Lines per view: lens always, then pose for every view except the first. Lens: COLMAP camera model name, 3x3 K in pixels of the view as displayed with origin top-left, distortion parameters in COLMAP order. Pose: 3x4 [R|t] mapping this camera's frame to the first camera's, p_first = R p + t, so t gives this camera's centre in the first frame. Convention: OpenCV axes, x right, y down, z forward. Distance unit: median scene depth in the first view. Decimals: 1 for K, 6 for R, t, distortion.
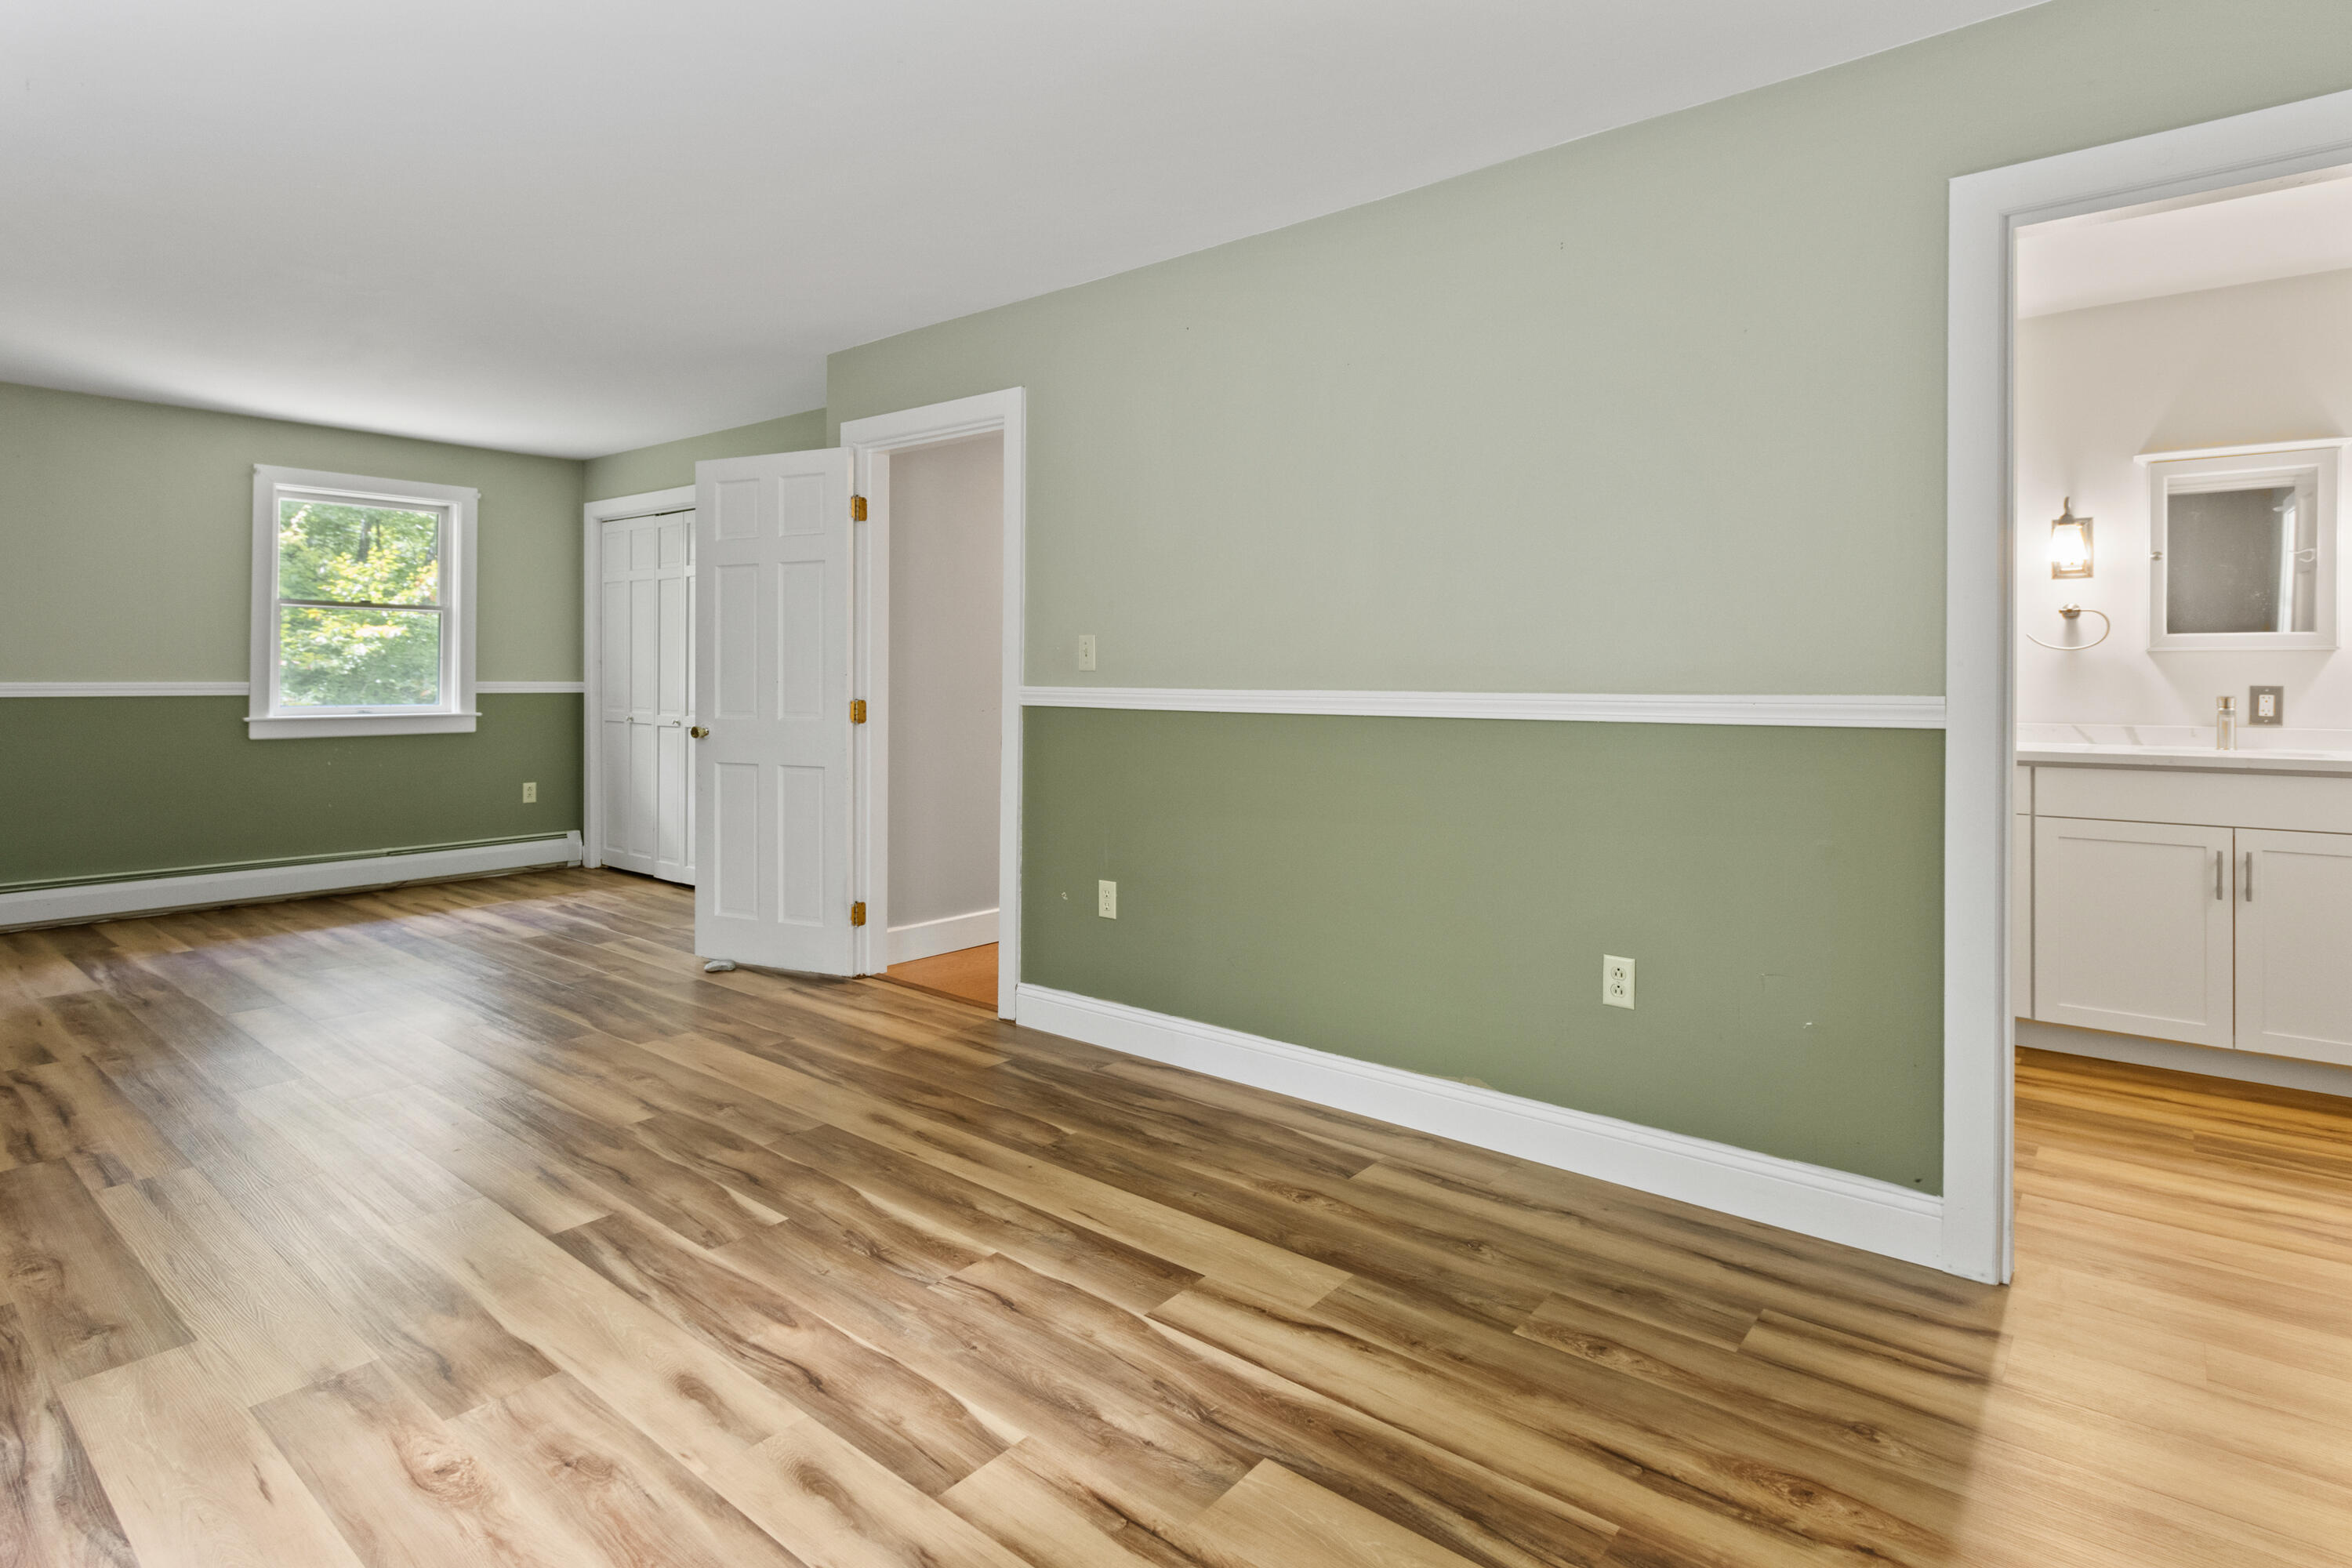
lens RADIAL K [[1192.9, 0, 1176.7], [0, 1192.9, 668.5], [0, 0, 1]] dist [0.001243, -0.005502]
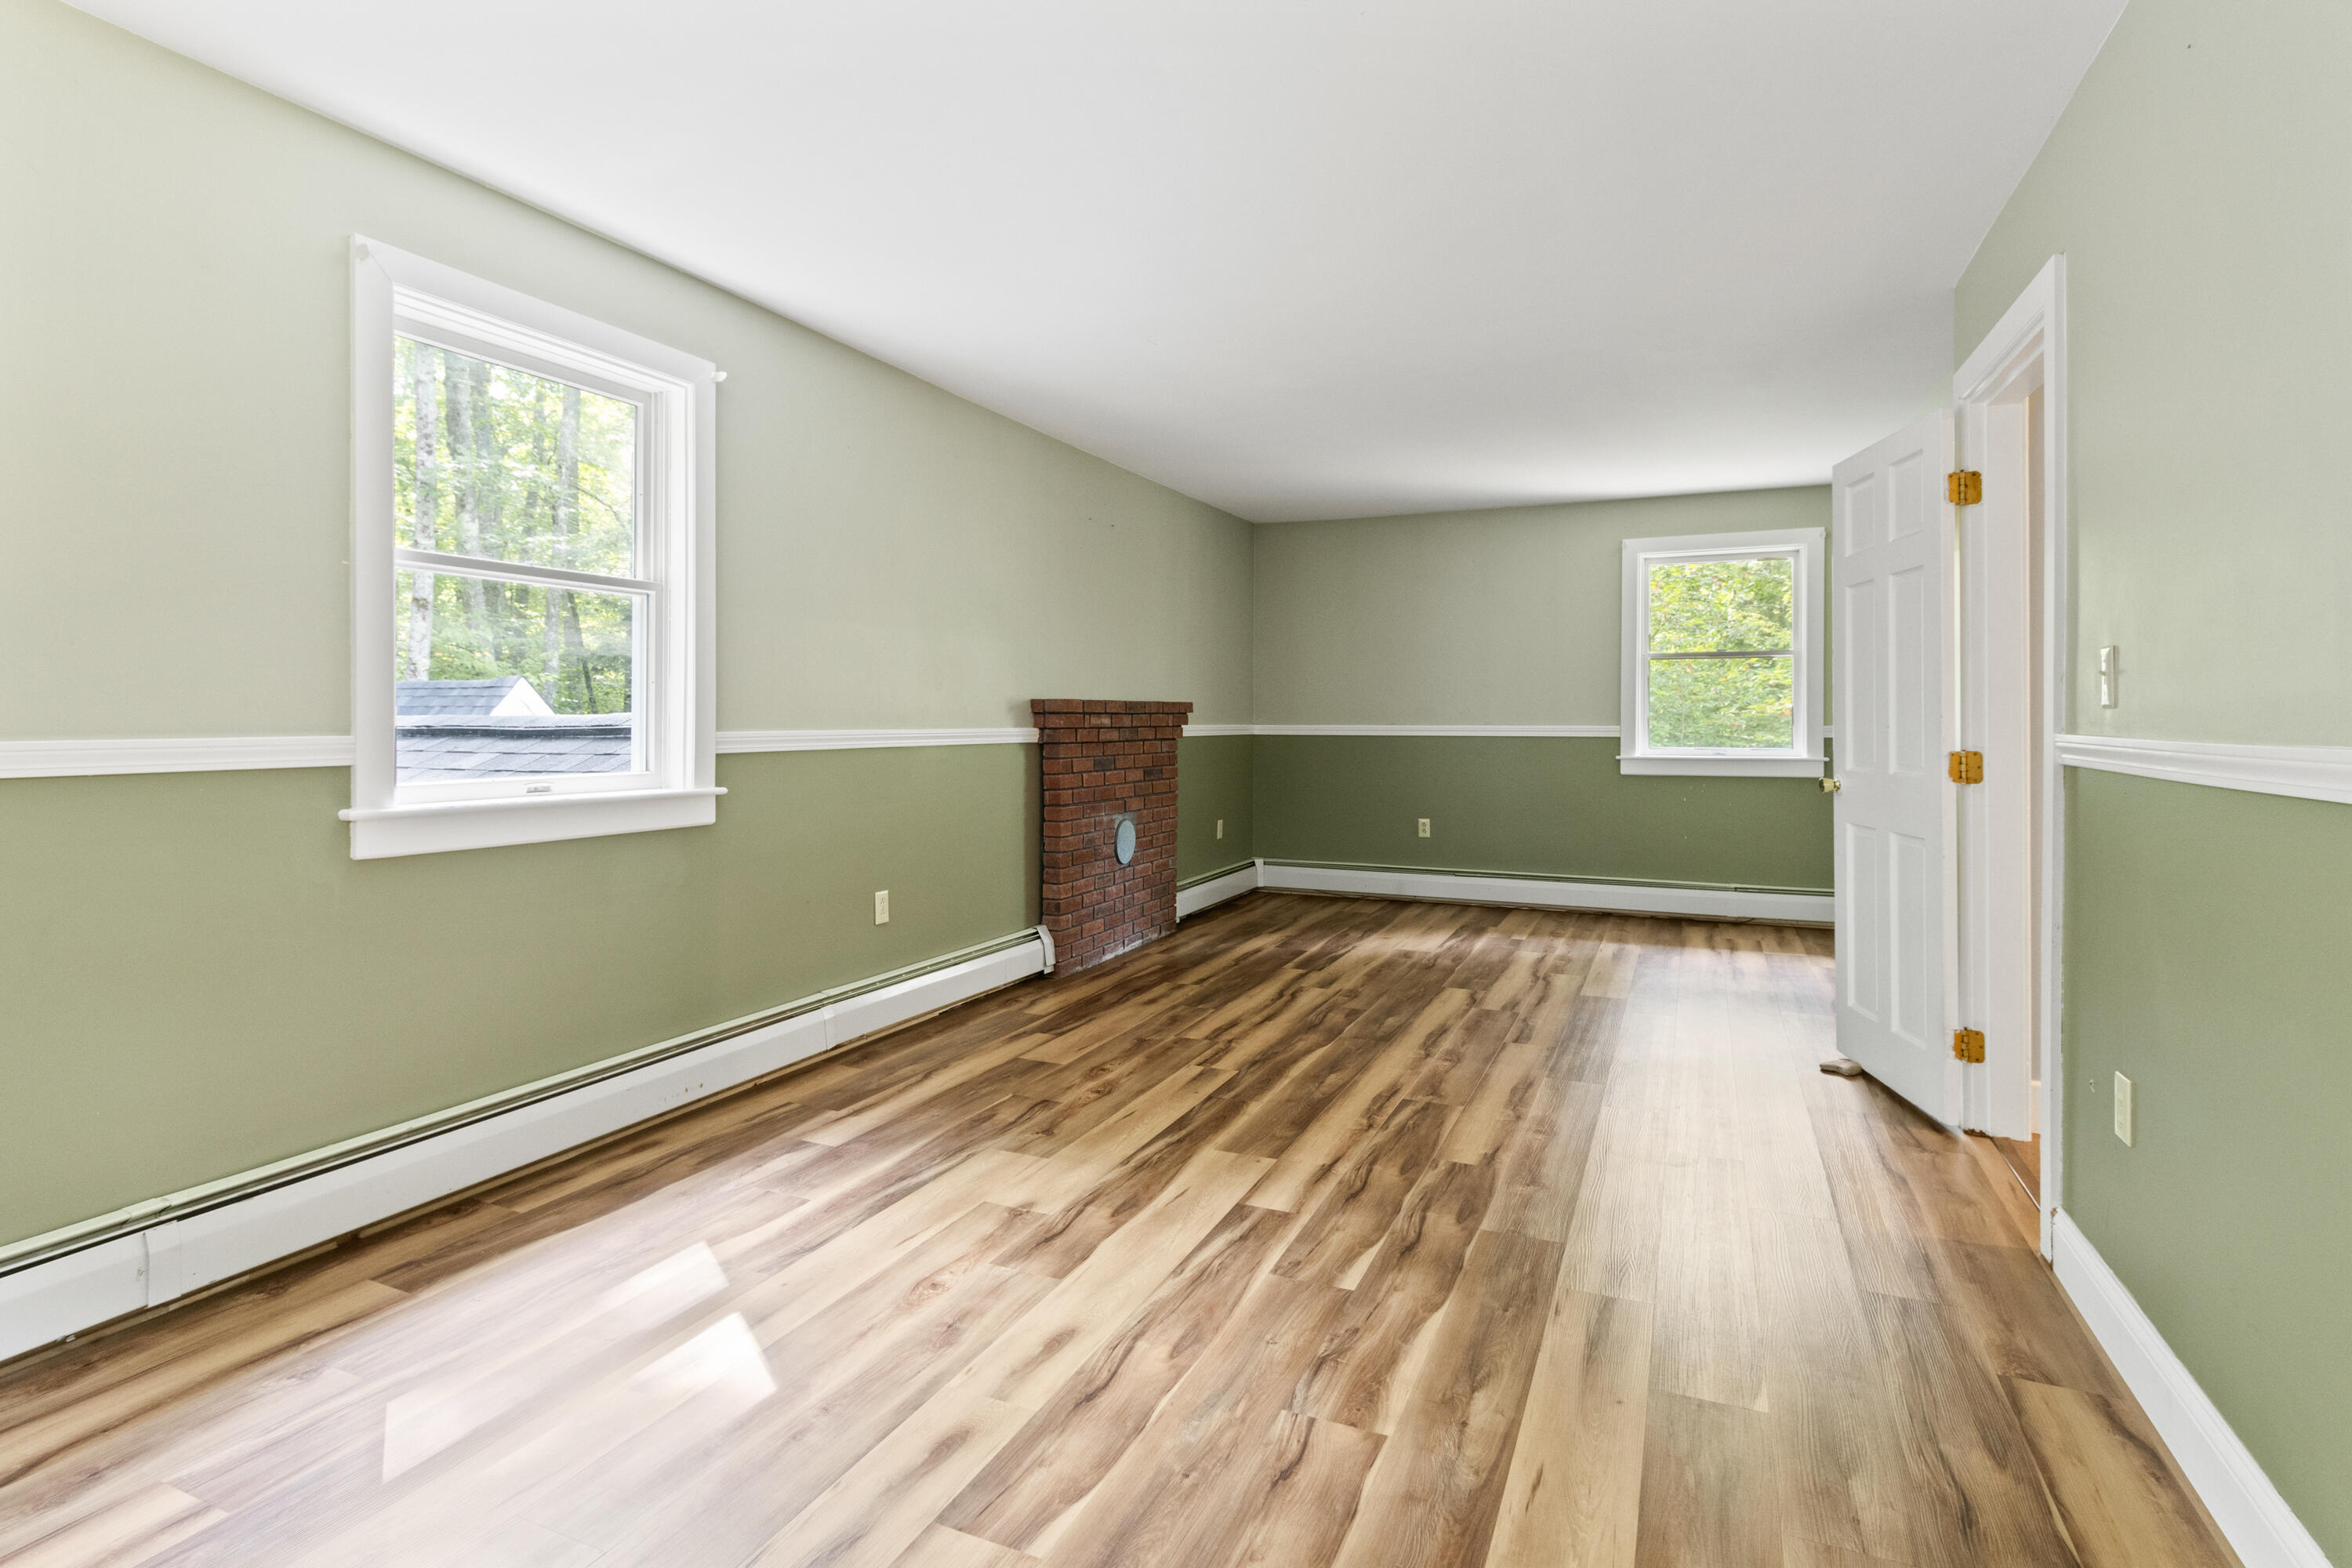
lens RADIAL K [[1194.3, 0, 1174.2], [0, 1194.3, 710.1], [0, 0, 1]] dist [0.001458, -0.000695]
pose [[0.261345, -0.009570, -0.965198, 0.579057], [0.004900, 0.999951, -0.008588, 0.009915], [0.965233, -0.002485, 0.261380, 0.644343]]
